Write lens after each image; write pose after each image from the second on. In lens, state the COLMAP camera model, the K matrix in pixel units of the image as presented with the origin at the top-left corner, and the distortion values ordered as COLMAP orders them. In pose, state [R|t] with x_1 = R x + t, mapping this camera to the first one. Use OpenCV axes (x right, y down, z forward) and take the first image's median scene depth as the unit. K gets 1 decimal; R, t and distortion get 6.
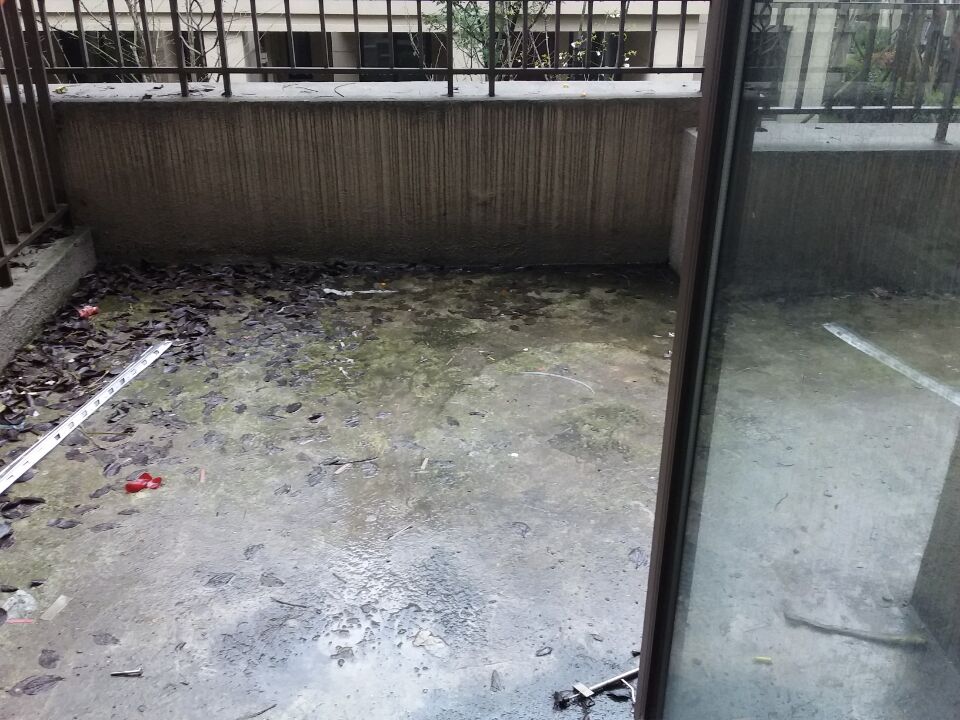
lens RADIAL K [[869.7, 0, 482.7], [0, 869.7, 360.2], [0, 0, 1]] dist [0.078269, -0.000482]
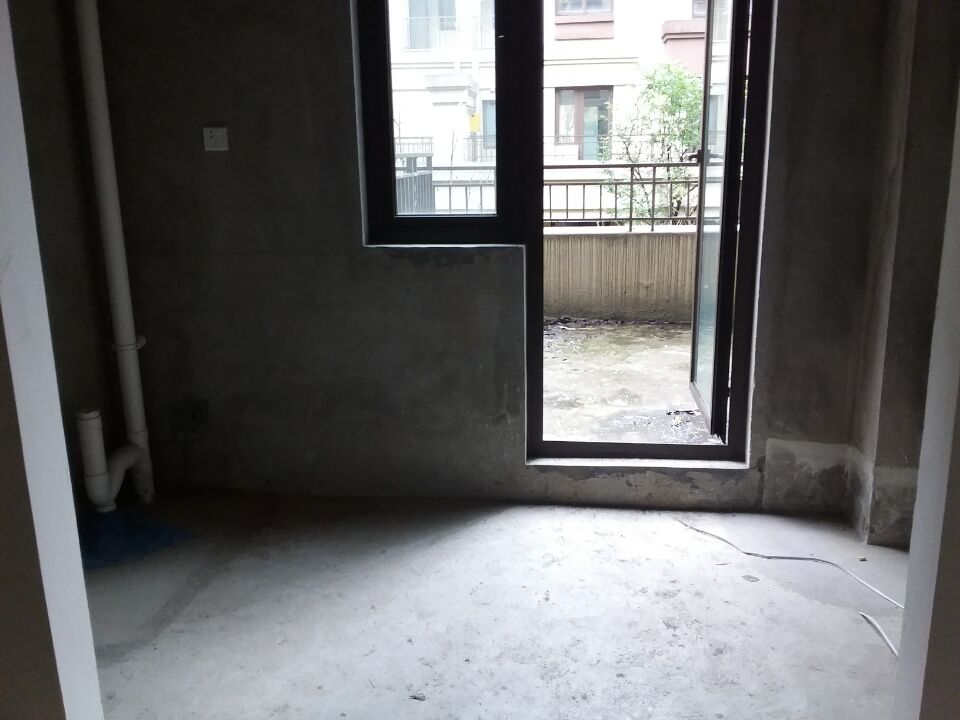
lens RADIAL K [[869.7, 0, 478.5], [0, 869.7, 361.8], [0, 0, 1]] dist [0.078269, -0.000482]
pose [[0.980483, 0.022897, -0.195266, 0.016673], [-0.063229, 0.977154, -0.202911, 0.379025], [0.186159, 0.211298, 0.959530, -0.821107]]
